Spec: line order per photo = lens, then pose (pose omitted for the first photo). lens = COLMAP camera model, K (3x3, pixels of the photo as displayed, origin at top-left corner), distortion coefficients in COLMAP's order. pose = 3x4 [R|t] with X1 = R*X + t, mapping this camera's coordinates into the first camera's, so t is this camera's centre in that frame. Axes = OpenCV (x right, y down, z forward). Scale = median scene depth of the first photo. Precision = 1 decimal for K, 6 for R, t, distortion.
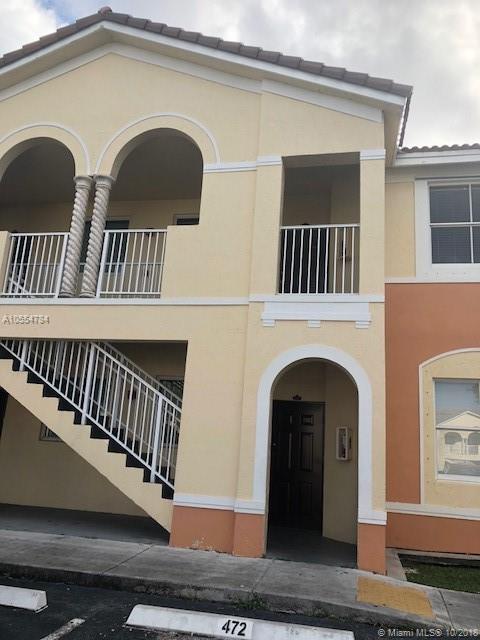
lens RADIAL K [[534.1, 0, 240.0], [0, 534.1, 320.0], [0, 0, 1]] dist [0.012538, 0.000455]
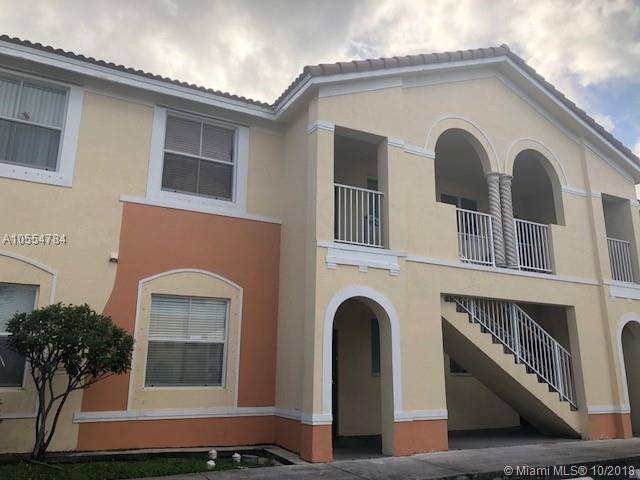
lens RADIAL K [[506.4, 0, 320.4], [0, 506.4, 250.9], [0, 0, 1]] dist [0.003512, 0.002424]
pose [[0.772144, 0.093225, 0.628572, -1.471296], [-0.109287, 0.993923, -0.013161, -0.017332], [-0.625979, -0.058533, 0.777640, 0.318624]]
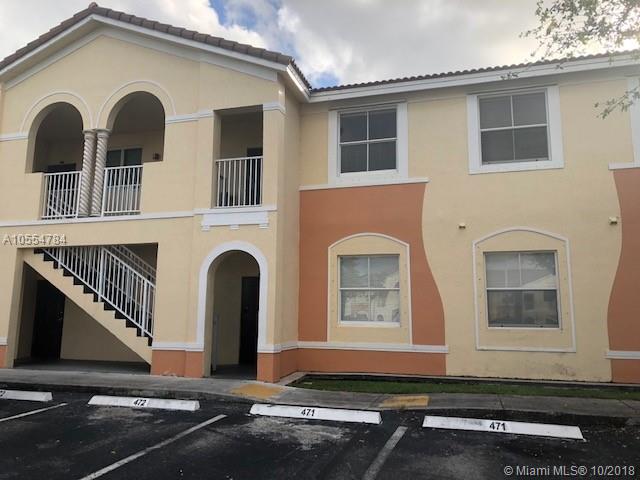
lens RADIAL K [[534.1, 0, 320.0], [0, 534.1, 240.0], [0, 0, 1]] dist [0.012538, 0.000455]
pose [[0.994882, -0.064341, -0.077906, 0.438034], [0.070998, 0.993768, 0.085933, -0.060734], [0.071891, -0.091024, 0.993250, -0.421743]]
